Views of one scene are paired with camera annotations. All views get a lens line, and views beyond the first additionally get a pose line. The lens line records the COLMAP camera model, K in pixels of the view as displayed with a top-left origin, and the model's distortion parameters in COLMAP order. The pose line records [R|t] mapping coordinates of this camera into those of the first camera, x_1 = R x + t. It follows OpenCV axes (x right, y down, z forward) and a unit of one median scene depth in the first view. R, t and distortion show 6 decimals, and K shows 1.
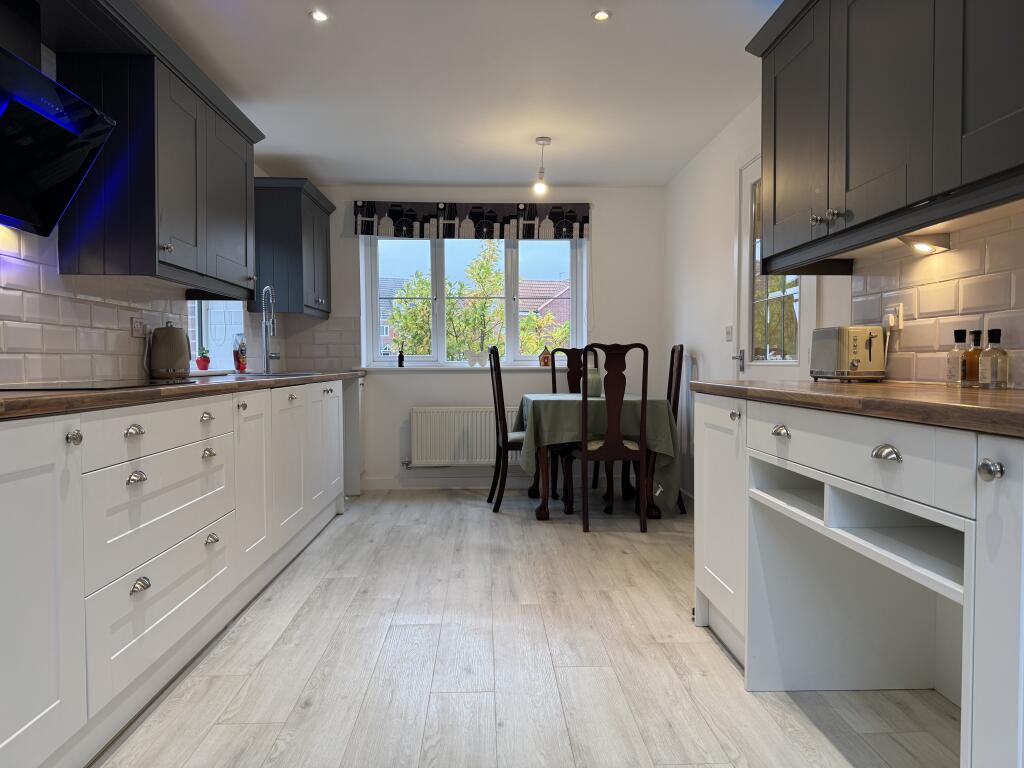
lens RADIAL K [[716.9, 0, 513.0], [0, 716.9, 385.4], [0, 0, 1]] dist [0.018600, -0.017938]
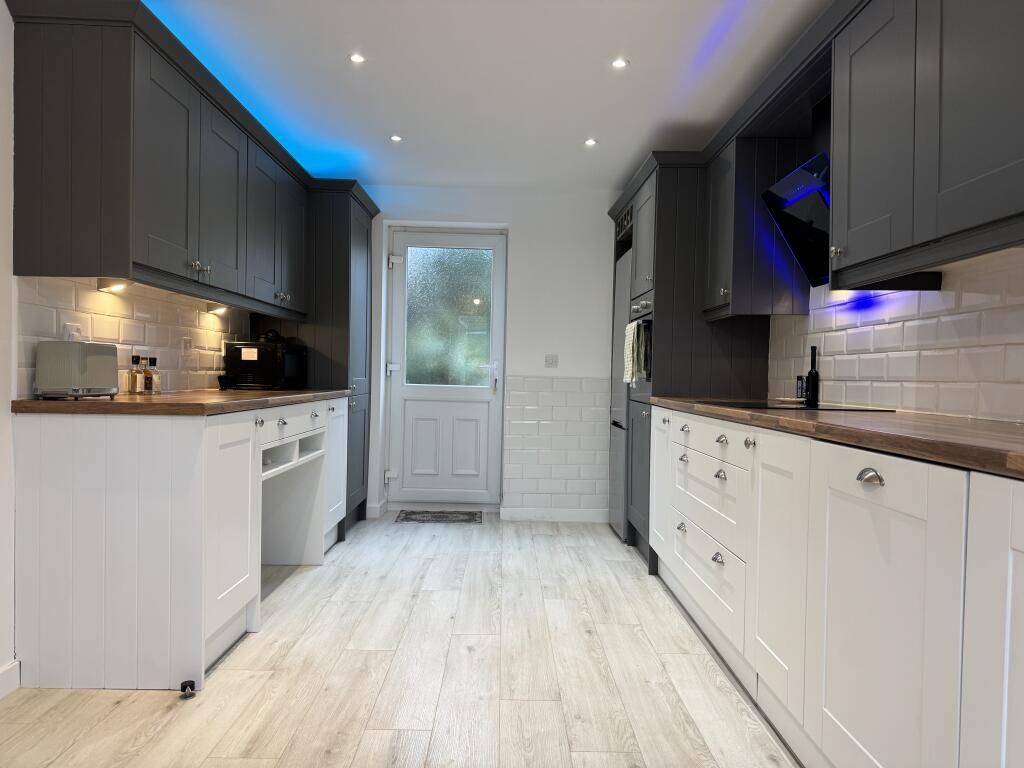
lens RADIAL K [[716.9, 0, 514.9], [0, 716.9, 383.8], [0, 0, 1]] dist [0.018600, -0.017938]
pose [[-0.999574, -0.014440, 0.025373, -0.151714], [-0.013278, 0.998883, 0.045350, -0.082162], [-0.026000, 0.044994, -0.998649, 2.078776]]
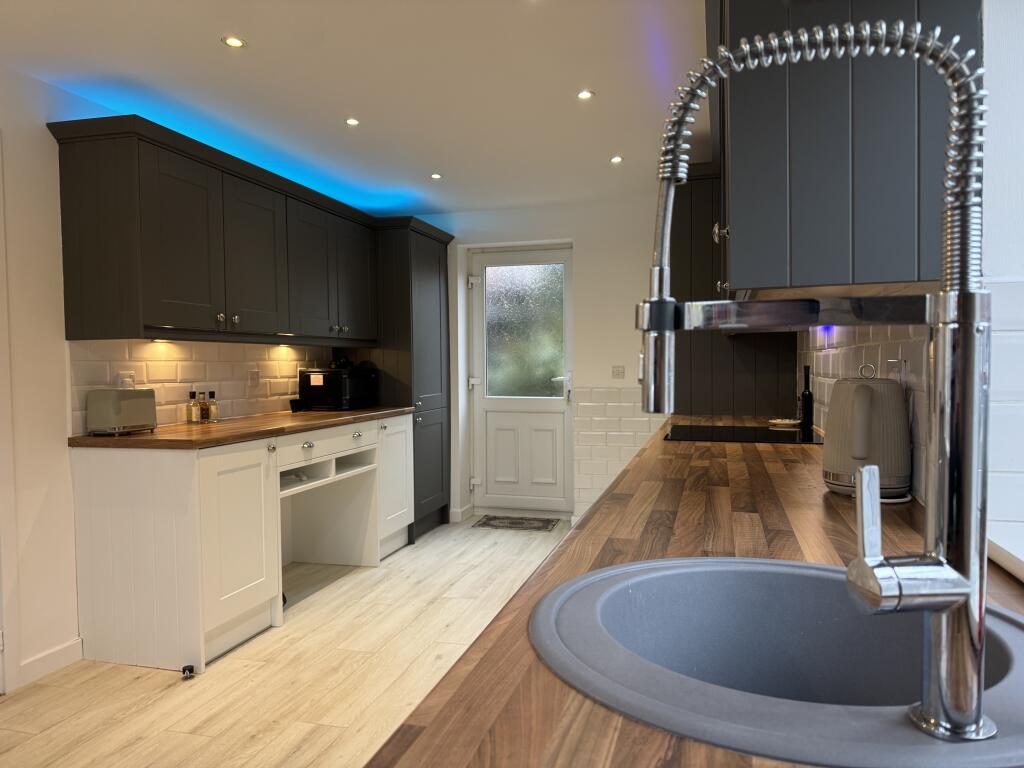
lens RADIAL K [[716.9, 0, 515.5], [0, 716.9, 385.9], [0, 0, 1]] dist [0.018600, -0.017938]
pose [[-0.953027, 0.005871, 0.302830, -0.563357], [0.025055, 0.997914, 0.059503, -0.150106], [-0.301849, 0.064295, -0.951185, 2.079424]]
